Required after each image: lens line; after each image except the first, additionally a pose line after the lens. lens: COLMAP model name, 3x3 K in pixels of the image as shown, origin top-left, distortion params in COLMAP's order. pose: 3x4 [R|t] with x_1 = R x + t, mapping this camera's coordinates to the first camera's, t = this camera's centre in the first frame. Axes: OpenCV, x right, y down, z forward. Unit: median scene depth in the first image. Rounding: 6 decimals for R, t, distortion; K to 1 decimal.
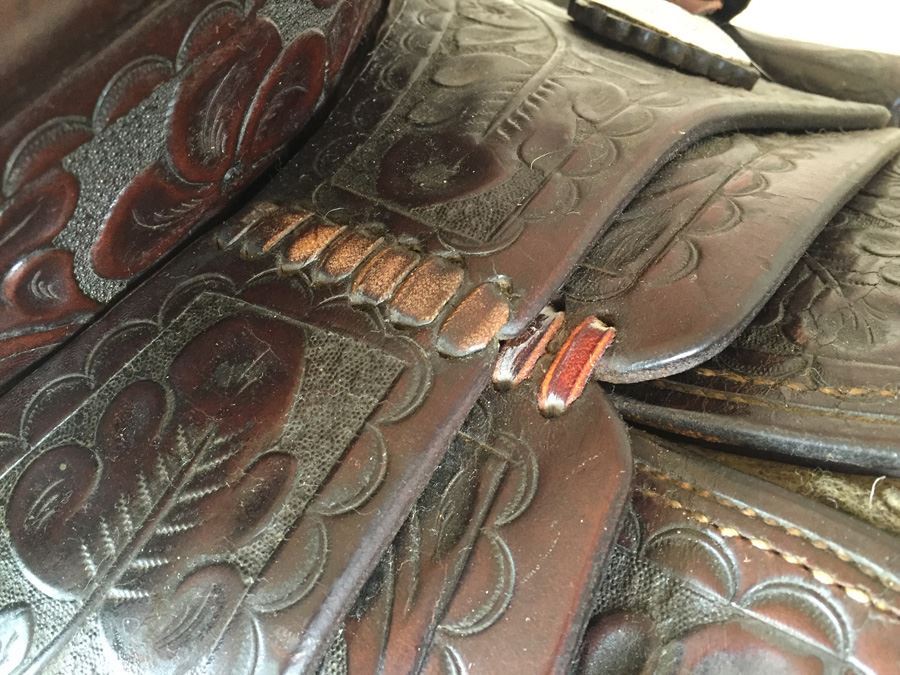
lens RADIAL K [[779.6, 0, 450.0], [0, 779.6, 337.5], [0, 0, 1]] dist [0.079680, -0.123843]
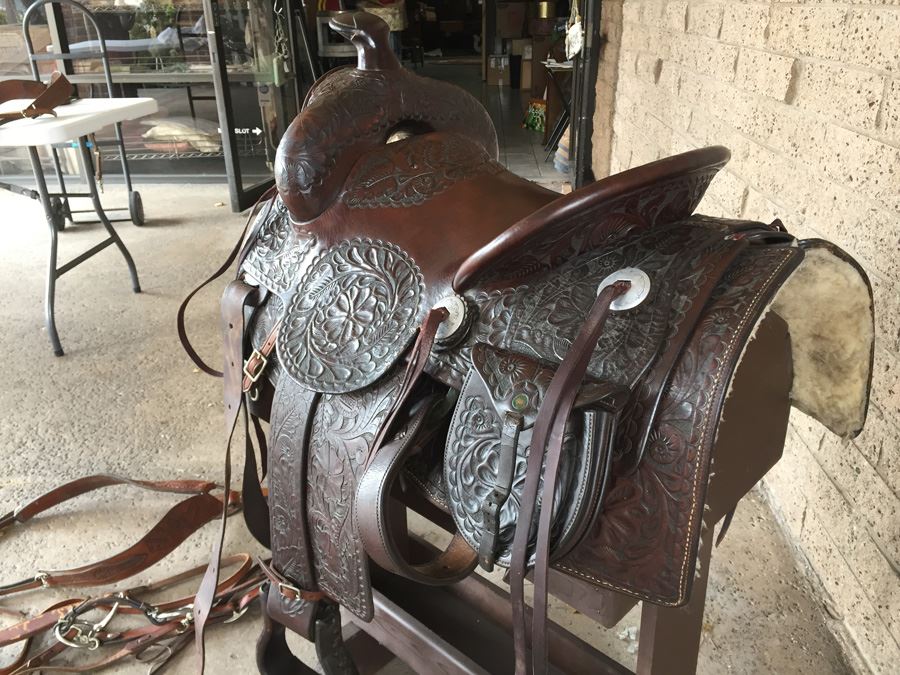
lens RADIAL K [[779.6, 0, 450.0], [0, 779.6, 337.5], [0, 0, 1]] dist [0.079680, -0.123843]
pose [[0.968142, 0.167344, -0.186272, -0.768530], [-0.240646, 0.827428, -0.507398, 4.487995], [0.069217, 0.536059, 0.841338, -4.027072]]
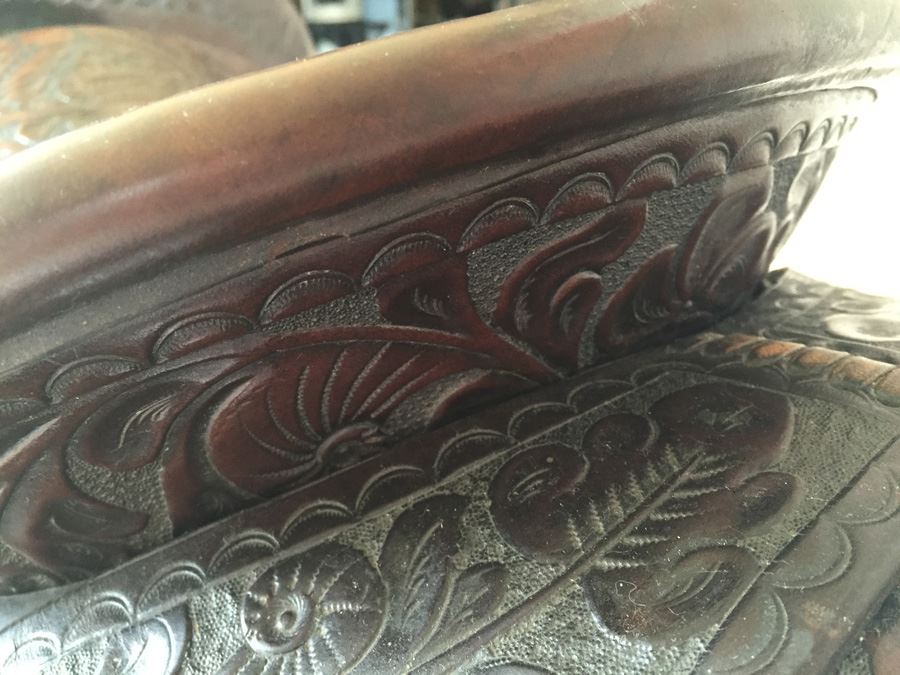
lens RADIAL K [[779.6, 0, 450.0], [0, 779.6, 337.5], [0, 0, 1]] dist [0.079680, -0.123843]
pose [[0.959406, 0.178068, -0.218705, -0.433542], [-0.264389, 0.837811, -0.477673, 0.602609], [0.098175, 0.516106, 0.850880, -0.028986]]
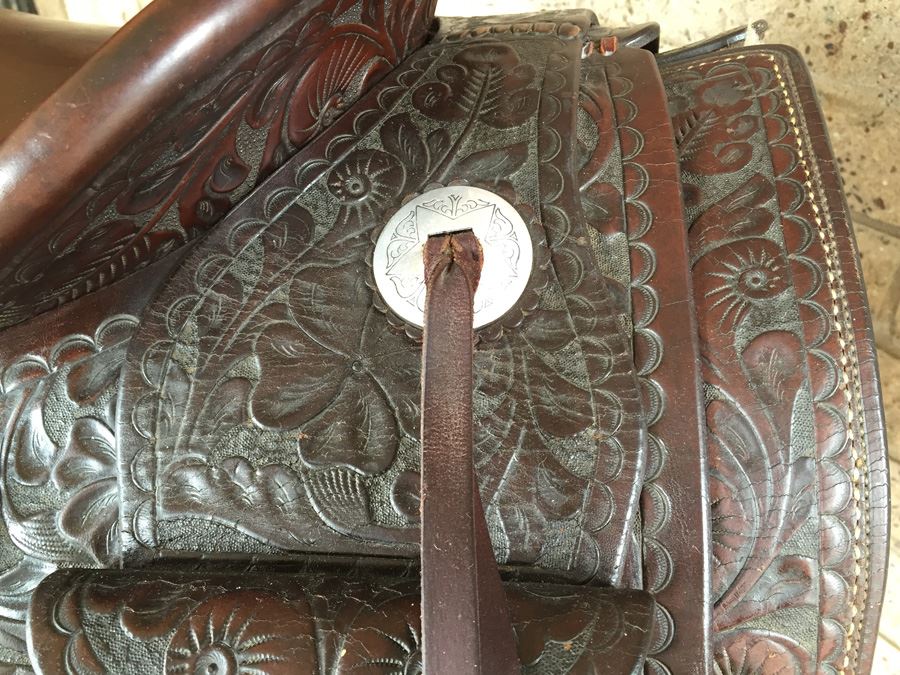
lens RADIAL K [[779.6, 0, 450.0], [0, 779.6, 337.5], [0, 0, 1]] dist [0.079680, -0.123843]
pose [[0.917536, -0.157815, 0.364997, -1.428413], [0.290353, 0.893039, -0.343769, 1.650852], [-0.271704, 0.421398, 0.865217, -0.681893]]
